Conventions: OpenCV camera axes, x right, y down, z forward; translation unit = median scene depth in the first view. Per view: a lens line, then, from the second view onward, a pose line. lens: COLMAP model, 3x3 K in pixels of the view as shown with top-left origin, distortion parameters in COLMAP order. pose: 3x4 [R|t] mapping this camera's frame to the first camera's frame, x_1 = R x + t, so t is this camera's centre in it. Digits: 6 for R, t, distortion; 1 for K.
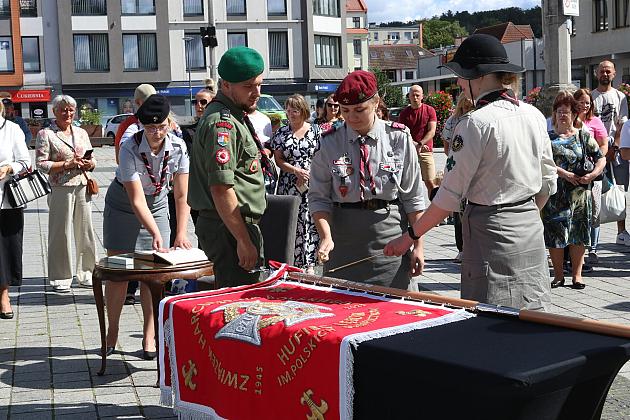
lens RADIAL K [[1113.8, 0, 313.4], [0, 1113.8, 206.5], [0, 0, 1]] dist [0.018140, 0.145656]
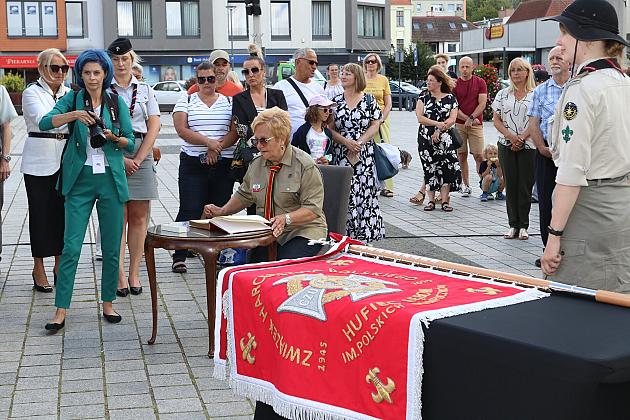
lens RADIAL K [[1113.8, 0, 313.4], [0, 1113.8, 206.5], [0, 0, 1]] dist [0.018140, 0.145656]
pose [[0.999173, 0.023159, -0.033427, -0.017916], [-0.022284, 0.999405, 0.026326, 0.000603], [0.034016, -0.025560, 0.999094, 0.023890]]
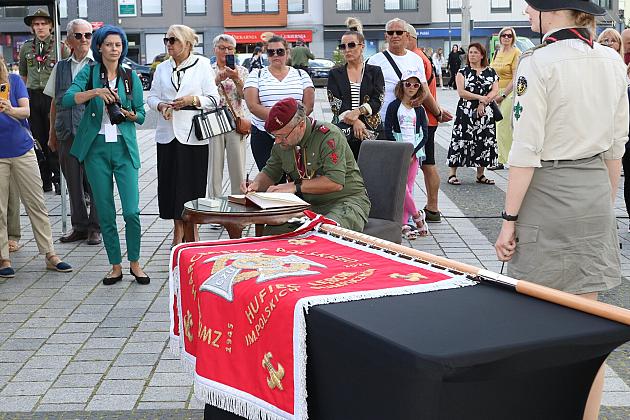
lens RADIAL K [[1113.8, 0, 313.4], [0, 1113.8, 206.5], [0, 0, 1]] dist [0.018140, 0.145656]
pose [[0.970643, 0.047810, -0.235727, 0.153760], [-0.035708, 0.997828, 0.055348, -0.005955], [0.237861, -0.045306, 0.970242, 0.070582]]
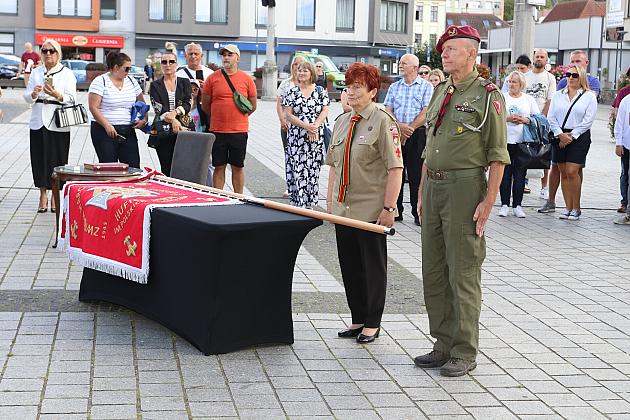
lens RADIAL K [[1119.7, 0, 302.8], [0, 1119.7, 161.3], [0, 0, 1]] dist [0.063786, 0.054928]
pose [[0.994370, 0.073388, -0.076438, 0.239114], [-0.073795, 0.997270, -0.002509, 0.022882], [0.076045, 0.008135, 0.997071, -0.425963]]
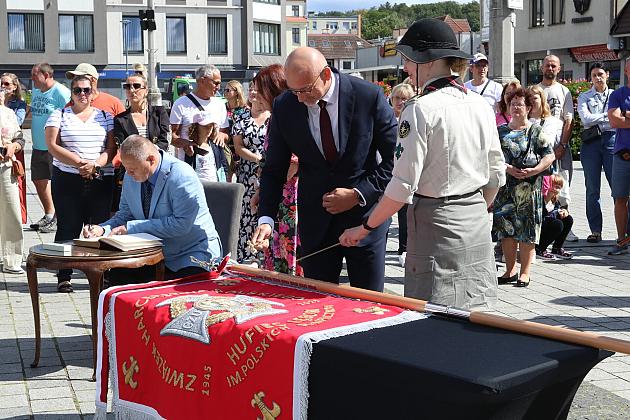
lens RADIAL K [[1109.2, 0, 313.7], [0, 1109.2, 210.7], [0, 0, 1]] dist [0.024627, 0.014087]
pose [[0.998020, 0.021248, 0.059205, -0.011309], [-0.022114, 0.999657, 0.014001, -0.001334], [-0.058887, -0.015282, 0.998148, 0.040609]]
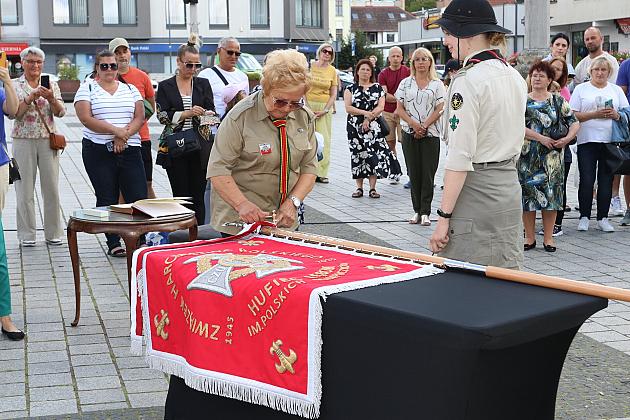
lens RADIAL K [[1113.8, 0, 313.4], [0, 1113.8, 206.5], [0, 0, 1]] dist [0.018140, 0.145656]
pose [[0.999573, 0.021077, 0.020231, 0.003206], [-0.021767, 0.999167, 0.034523, 0.003976], [-0.019486, -0.034948, 0.999199, -0.010158]]
